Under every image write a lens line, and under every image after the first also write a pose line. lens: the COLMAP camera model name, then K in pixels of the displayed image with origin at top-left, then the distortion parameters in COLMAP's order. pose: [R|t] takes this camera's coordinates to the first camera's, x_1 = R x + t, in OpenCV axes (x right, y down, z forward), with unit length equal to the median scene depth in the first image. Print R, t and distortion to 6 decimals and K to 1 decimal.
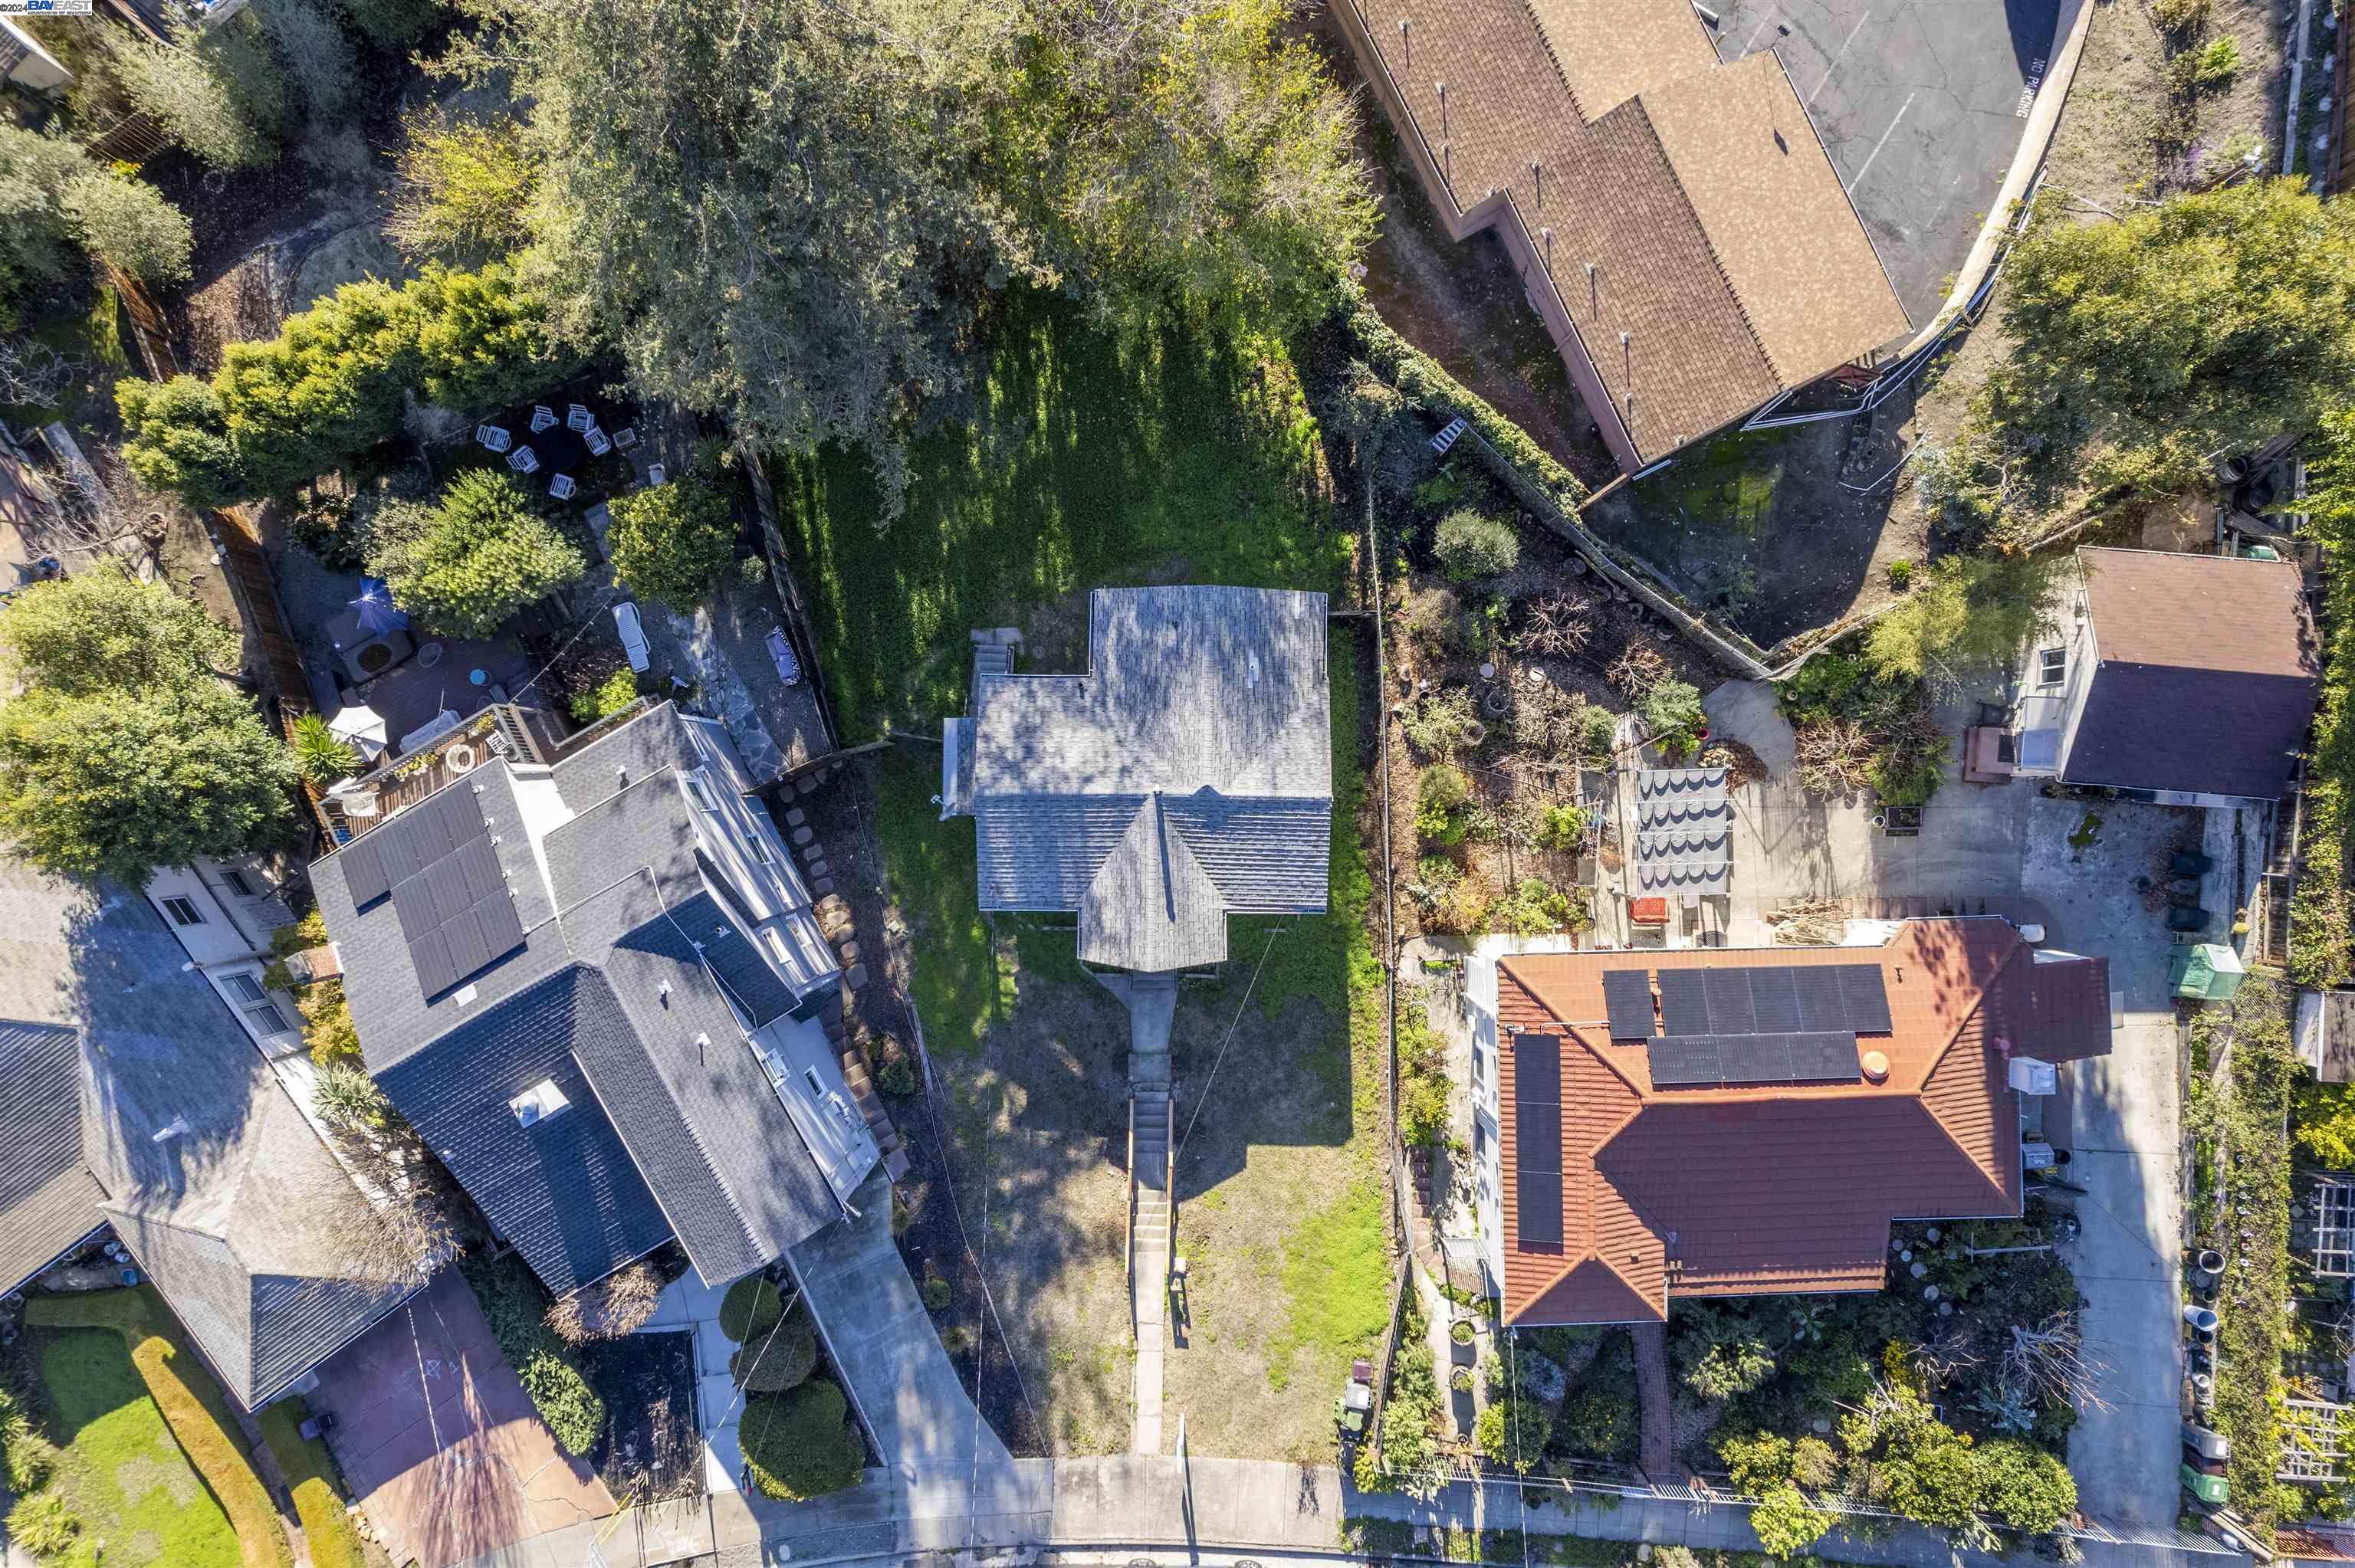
lens RADIAL K [[1511.5, 0, 1174.9], [0, 1511.5, 789.1], [0, 0, 1]] dist [-0.089365, 0.087313]
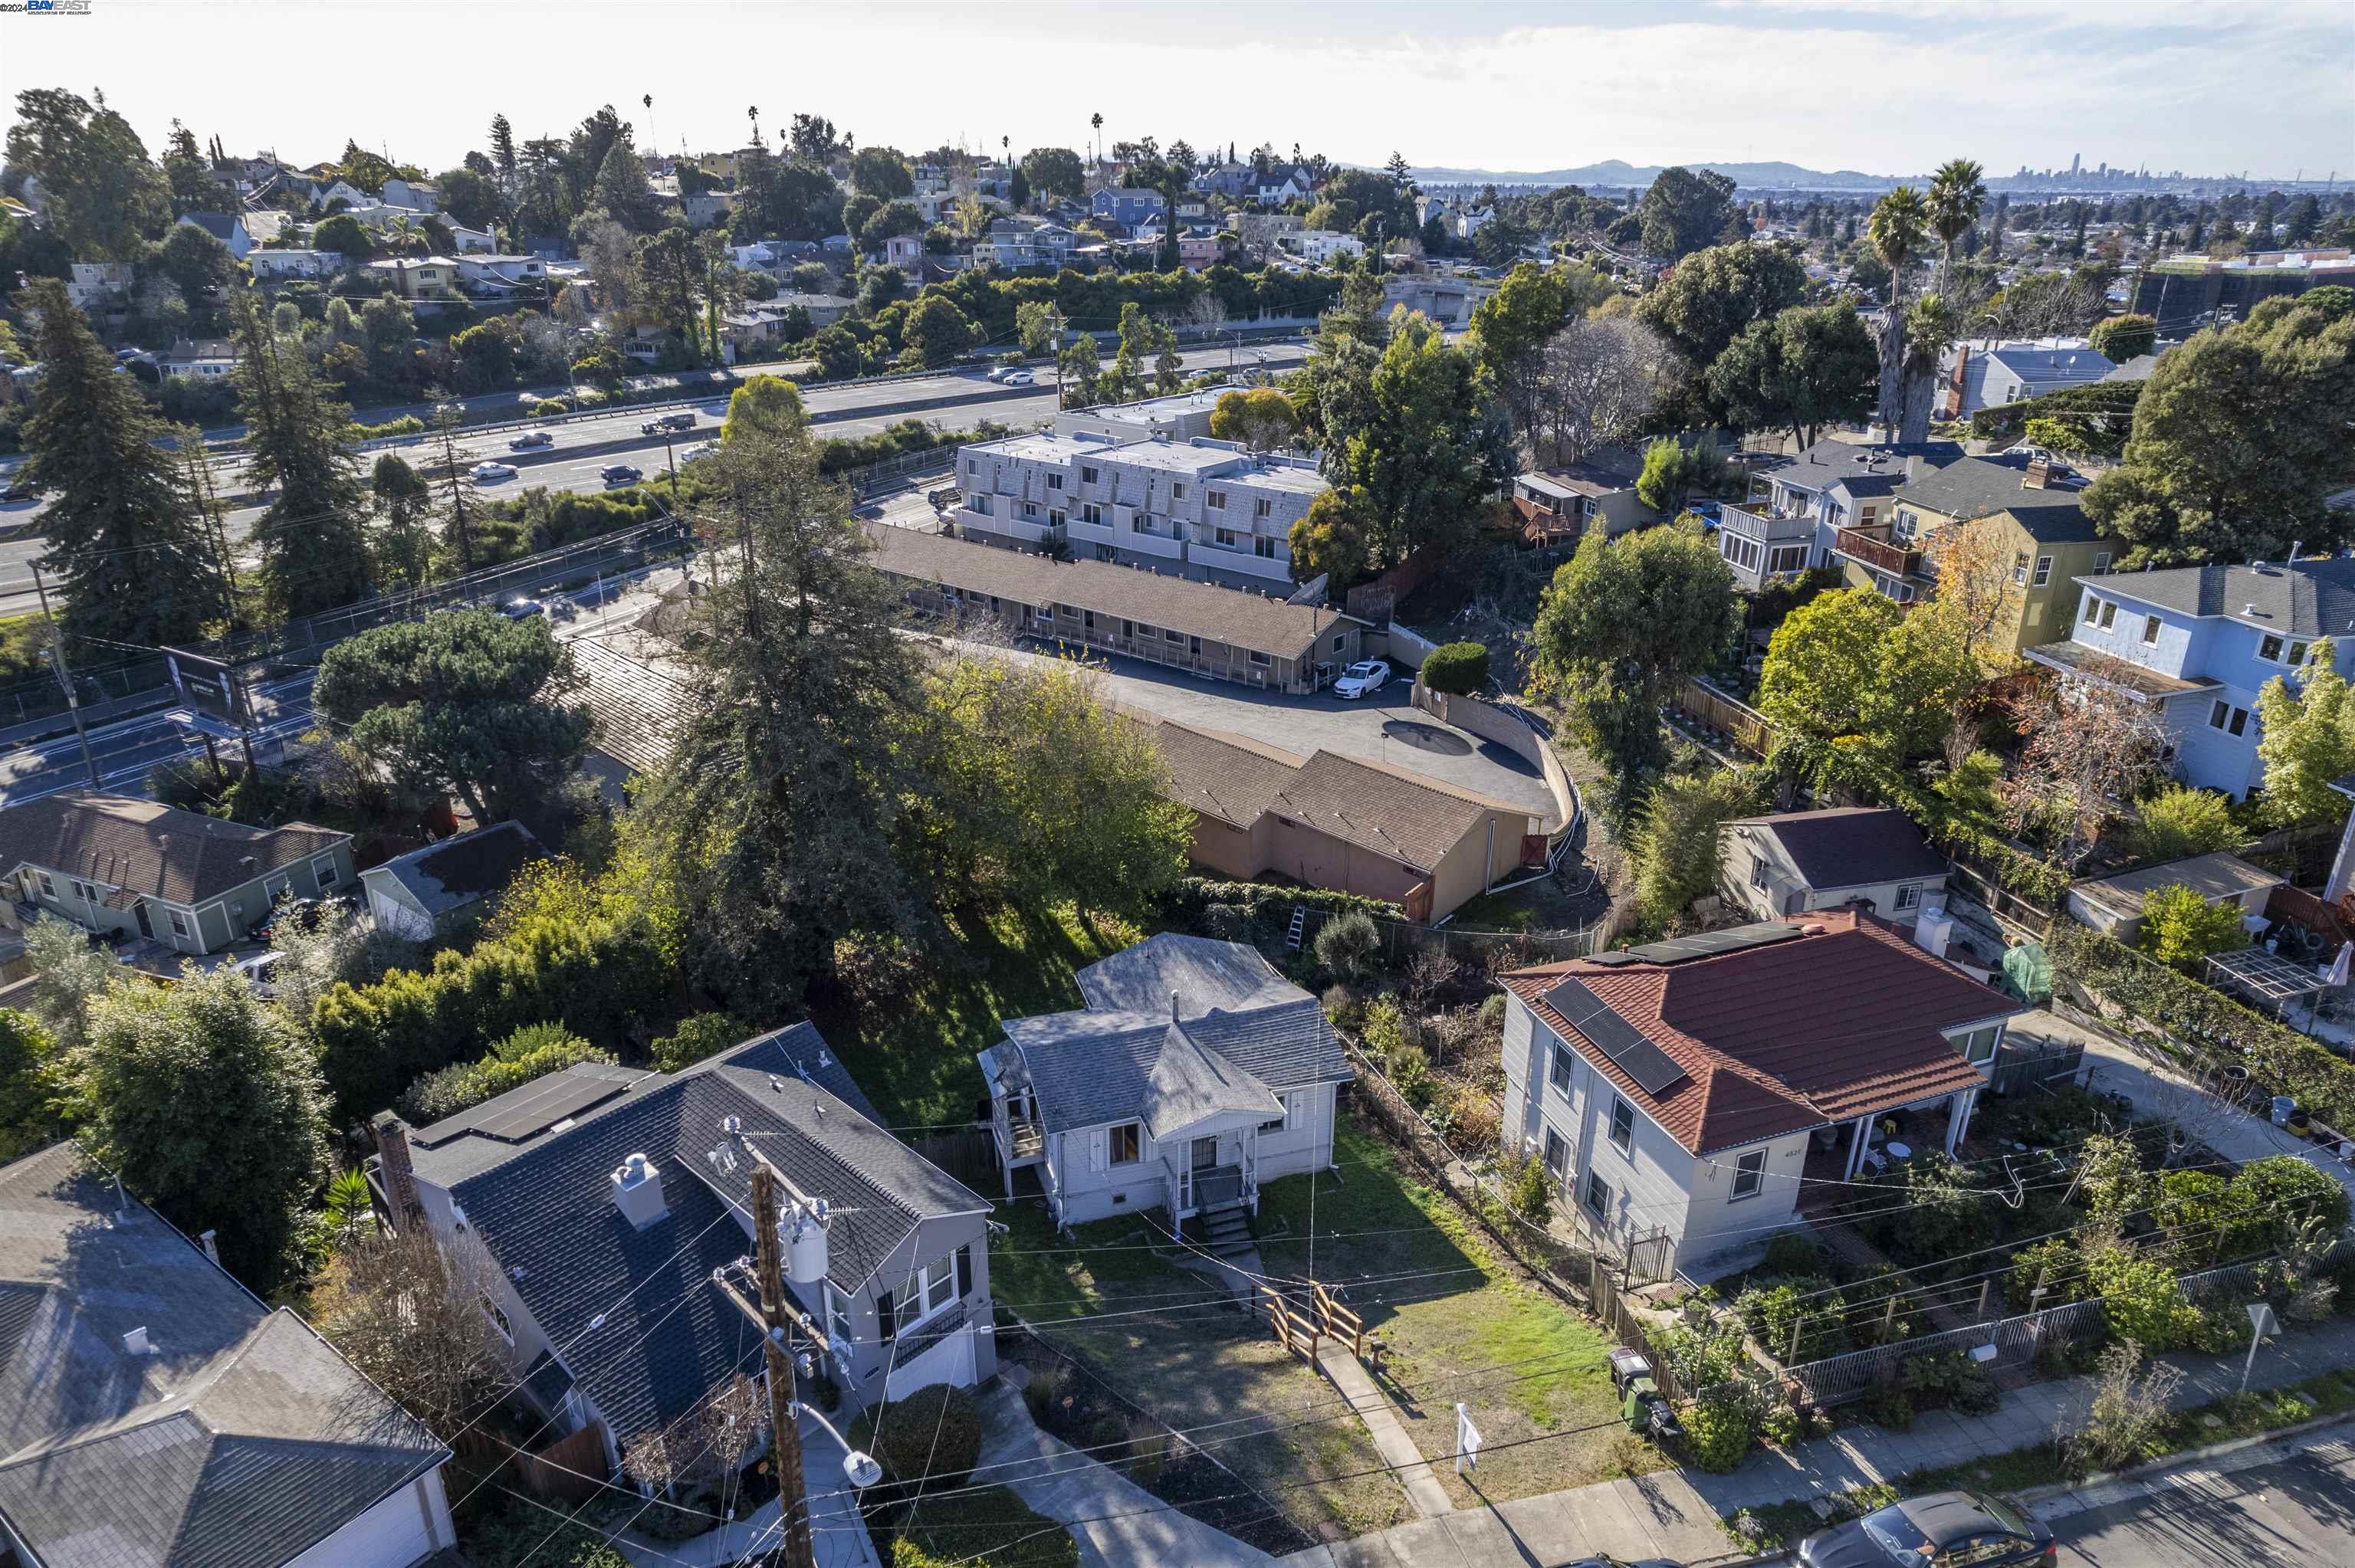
lens RADIAL K [[1506.5, 0, 1178.6], [0, 1506.5, 786.7], [0, 0, 1]] dist [-0.079969, 0.075099]
pose [[0.949615, -0.122011, 0.288696, -0.309716], [0.313411, 0.362700, -0.877623, 0.918458], [0.002369, 0.923884, 0.382665, 0.381343]]
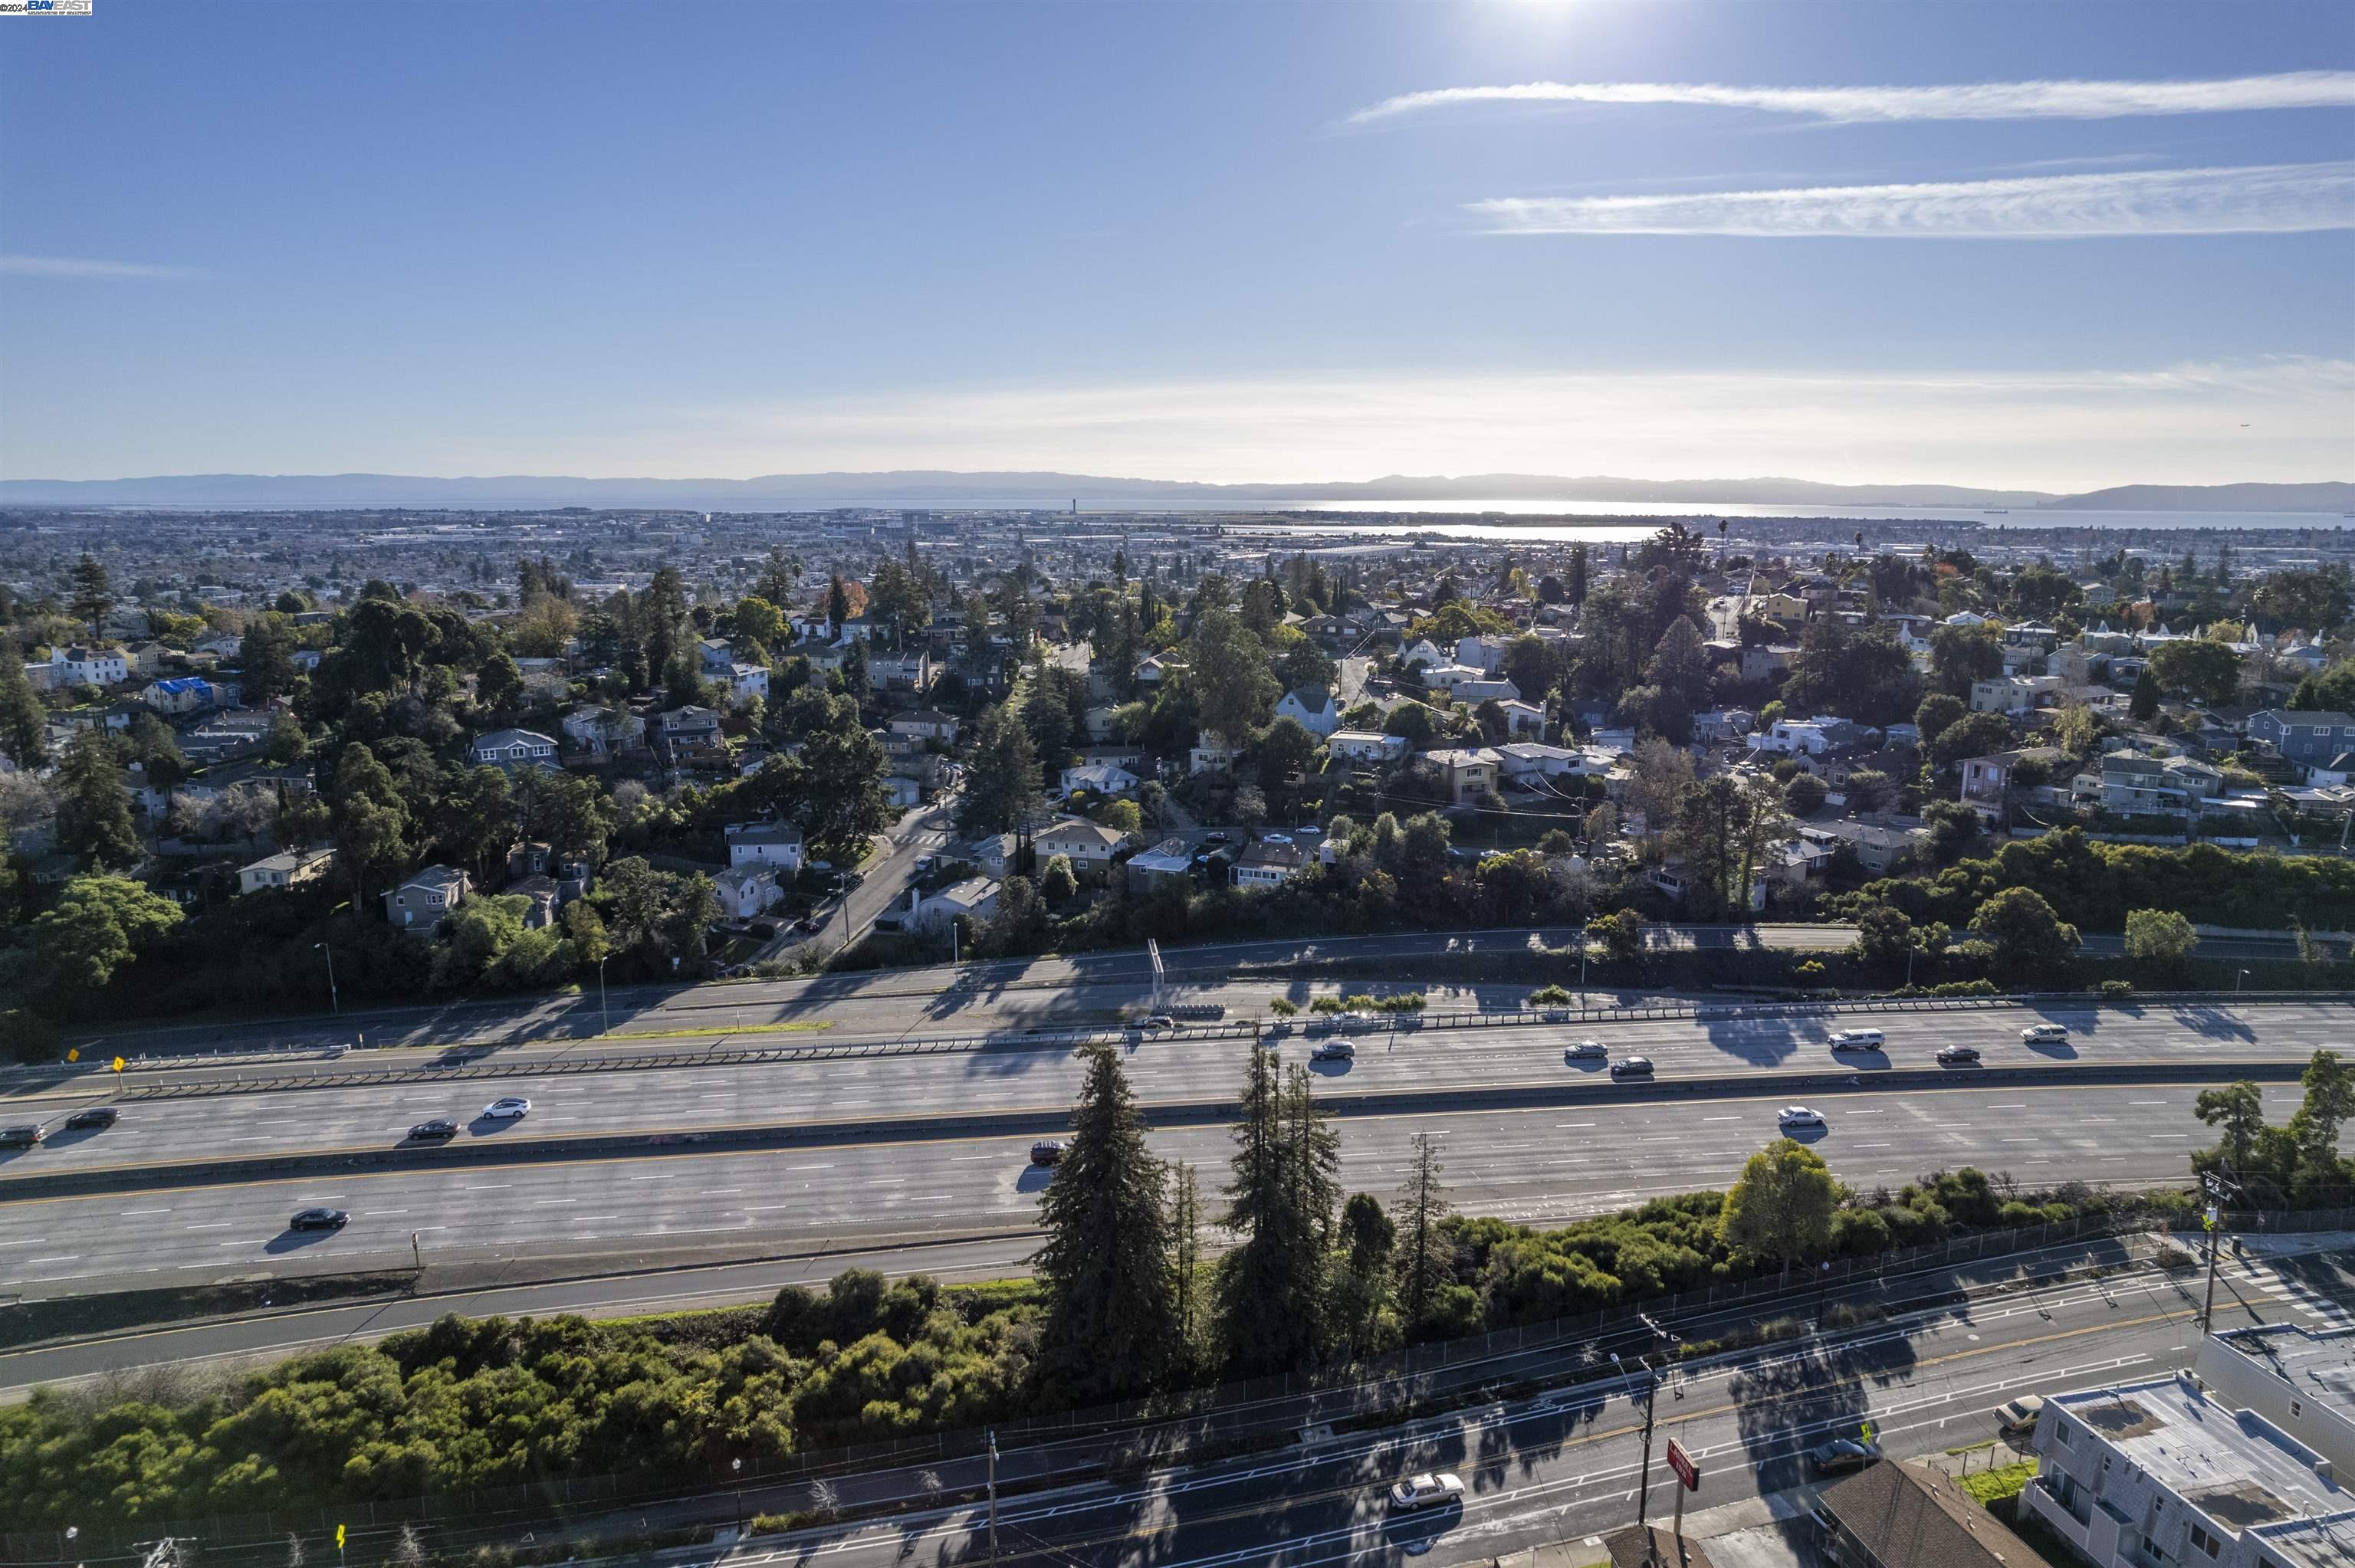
lens RADIAL K [[1511.5, 0, 1174.9], [0, 1511.5, 789.1], [0, 0, 1]] dist [-0.089365, 0.087313]
pose [[0.942277, 0.065762, -0.328314, -0.331141], [-0.334832, 0.180304, -0.924867, 0.211223], [-0.001625, 0.981410, 0.191915, -0.364901]]
